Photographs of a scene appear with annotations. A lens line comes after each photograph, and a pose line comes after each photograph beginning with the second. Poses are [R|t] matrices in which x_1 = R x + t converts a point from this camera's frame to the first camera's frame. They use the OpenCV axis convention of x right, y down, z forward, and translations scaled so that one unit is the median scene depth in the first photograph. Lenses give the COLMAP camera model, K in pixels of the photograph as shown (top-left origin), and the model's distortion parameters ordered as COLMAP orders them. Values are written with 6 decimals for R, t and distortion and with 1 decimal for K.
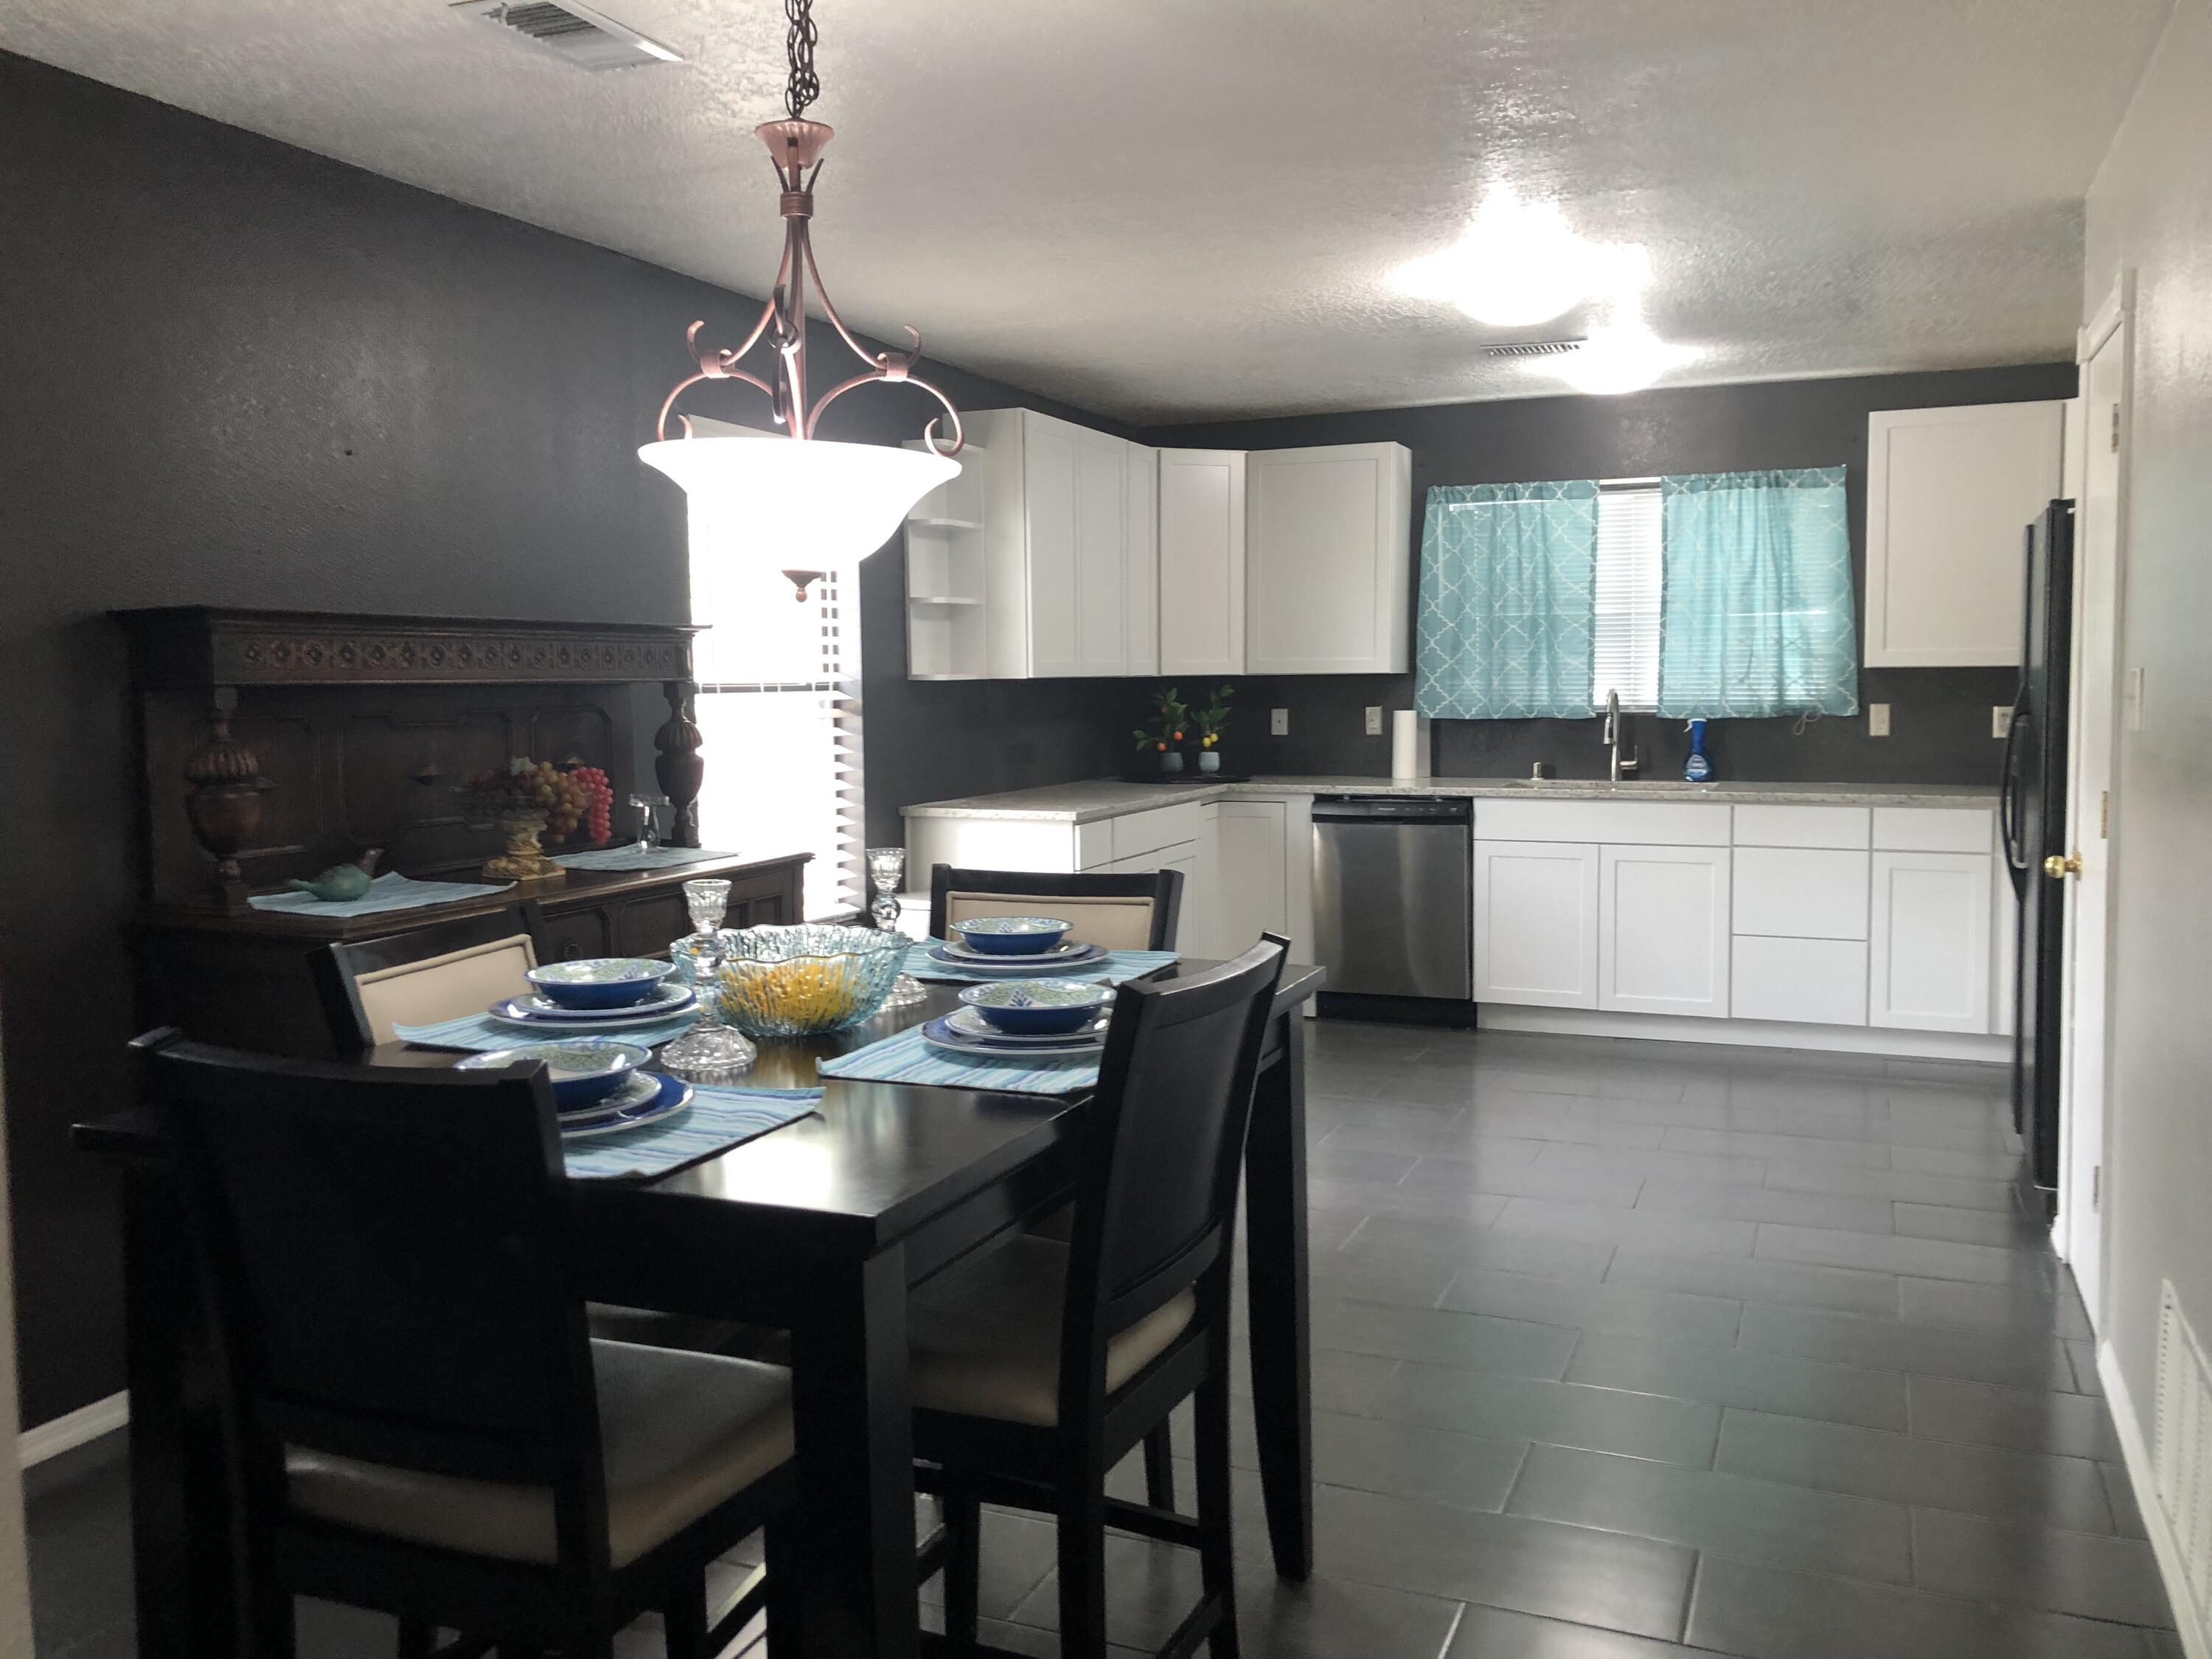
lens RADIAL K [[1793.2, 0, 1098.1], [0, 1793.2, 813.7], [0, 0, 1]] dist [0.111190, -0.324108]
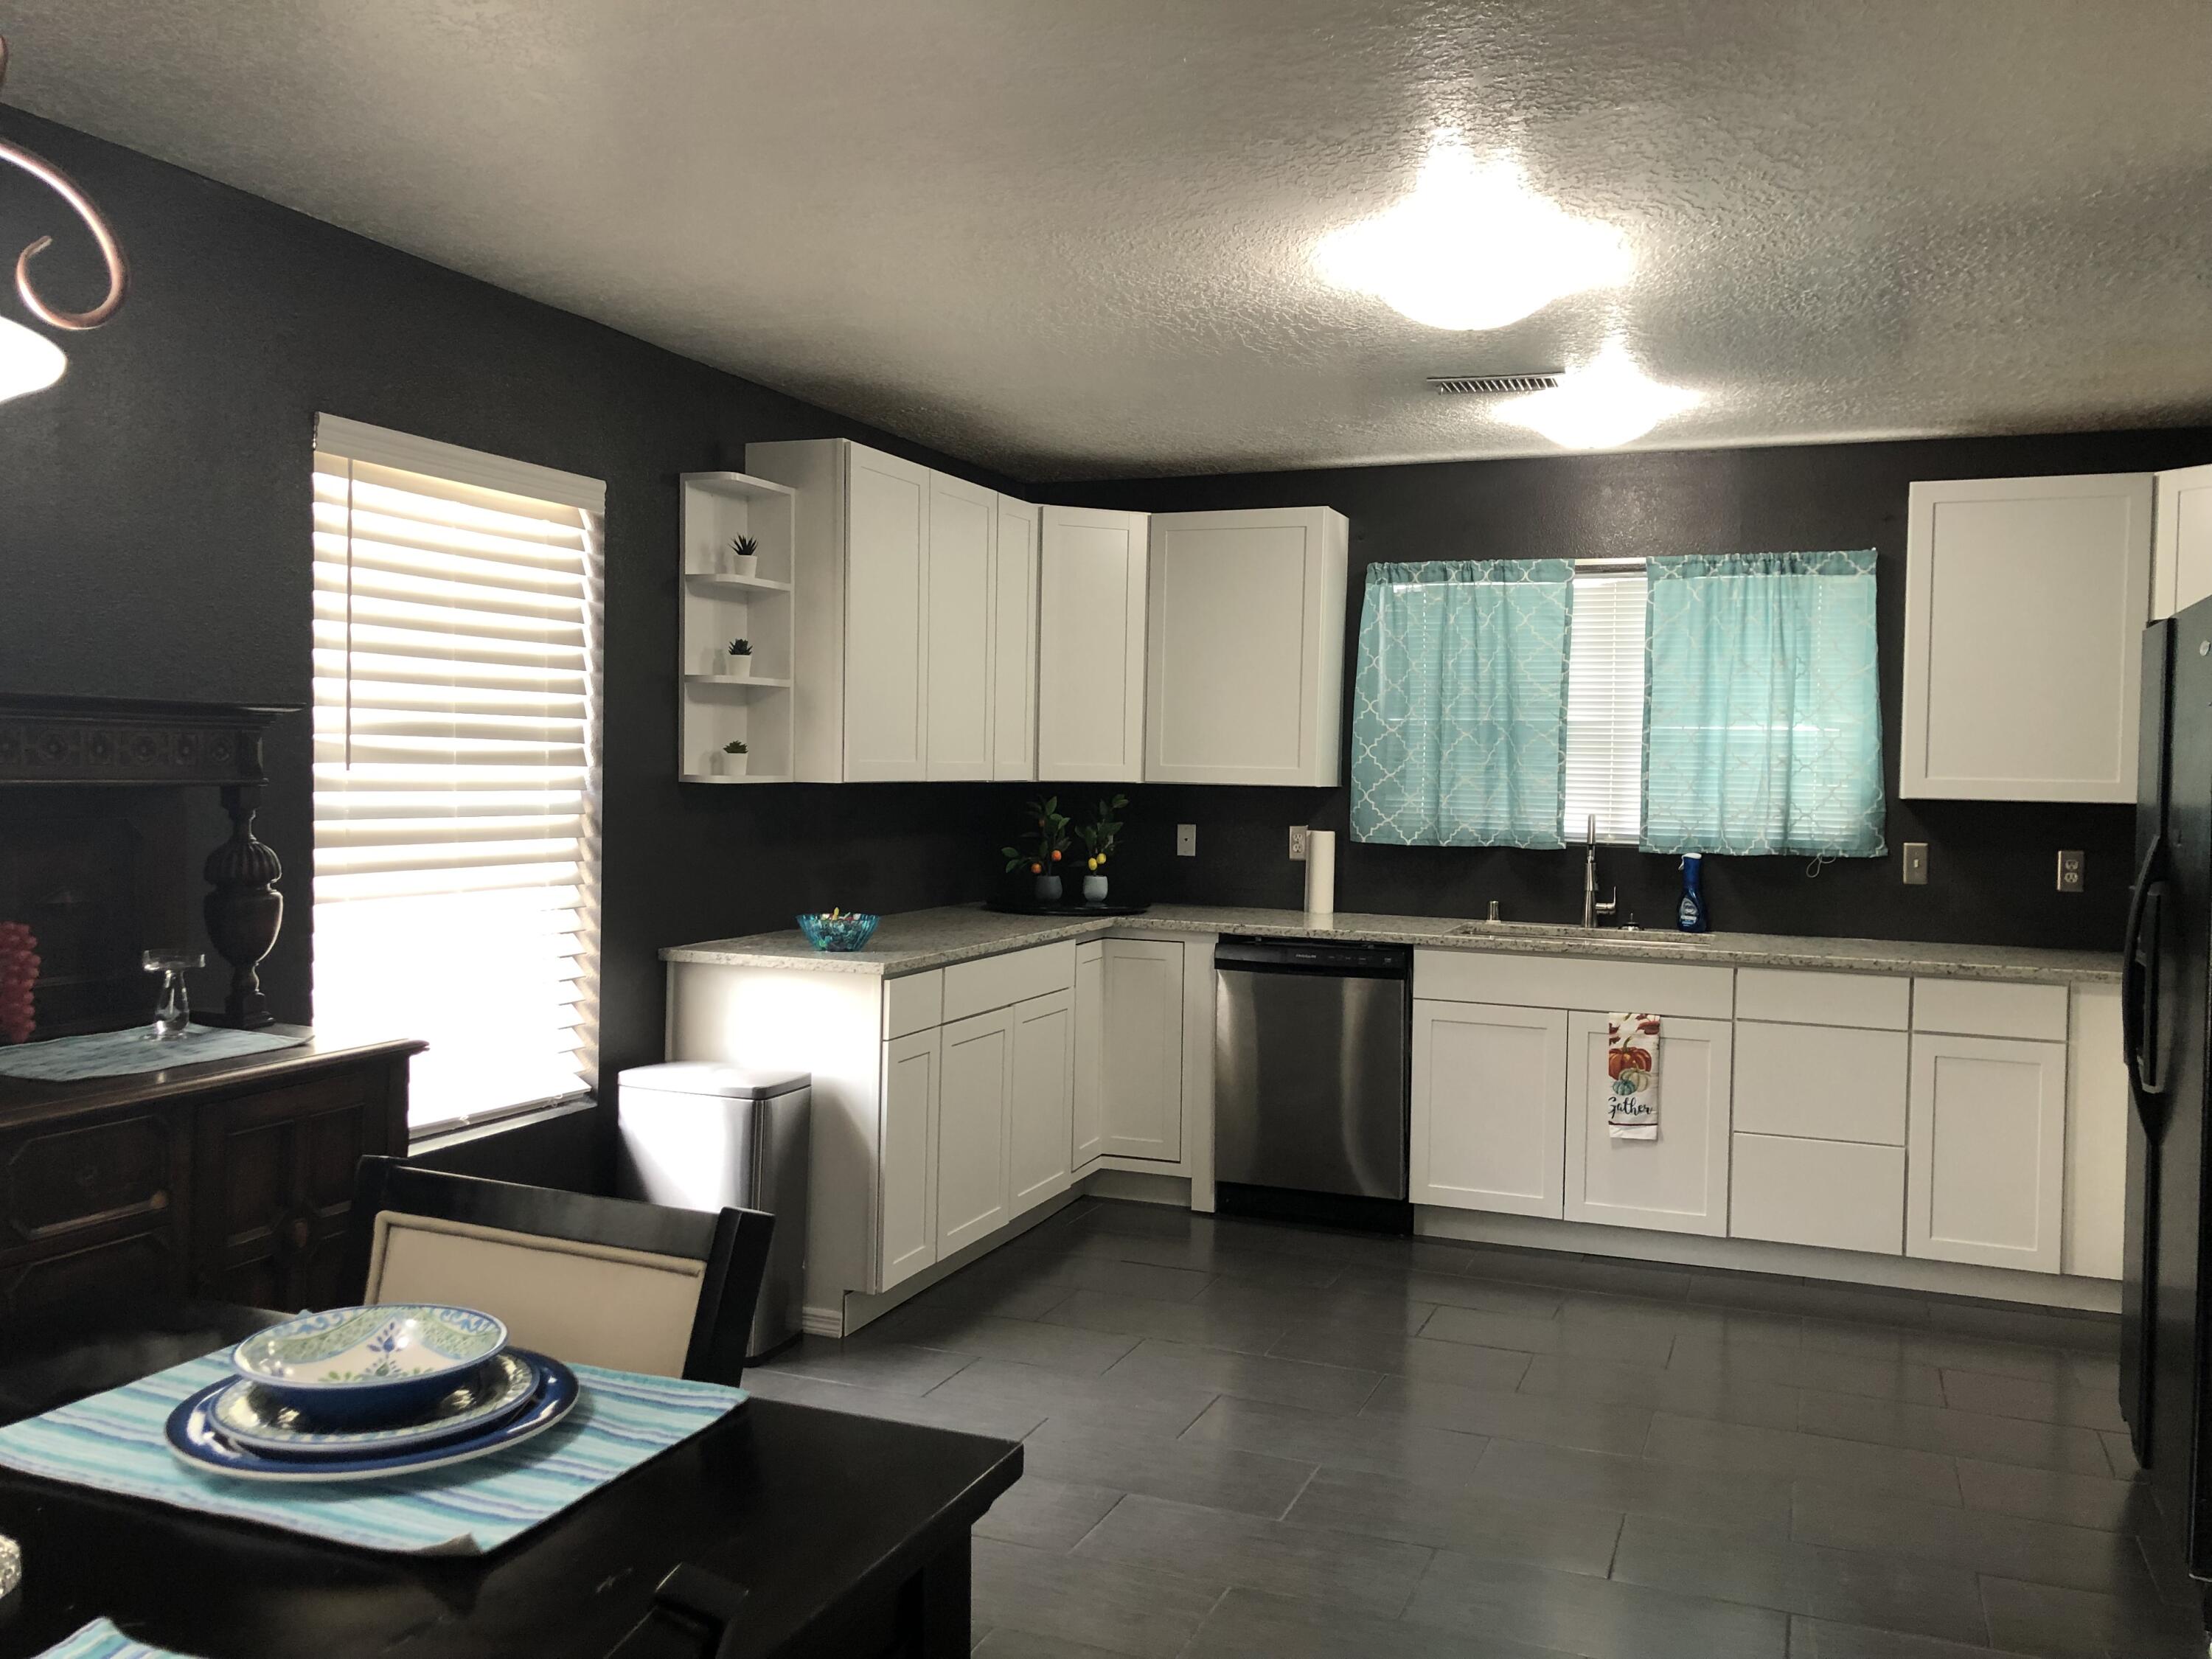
lens RADIAL K [[1767.4, 0, 1106.0], [0, 1767.4, 829.5], [0, 0, 1]] dist [0.102366, -0.317066]
pose [[0.999491, 0.027268, 0.016554, 0.074474], [-0.026575, 0.998816, -0.040755, -0.032333], [-0.017646, 0.040294, 0.999032, 0.274892]]
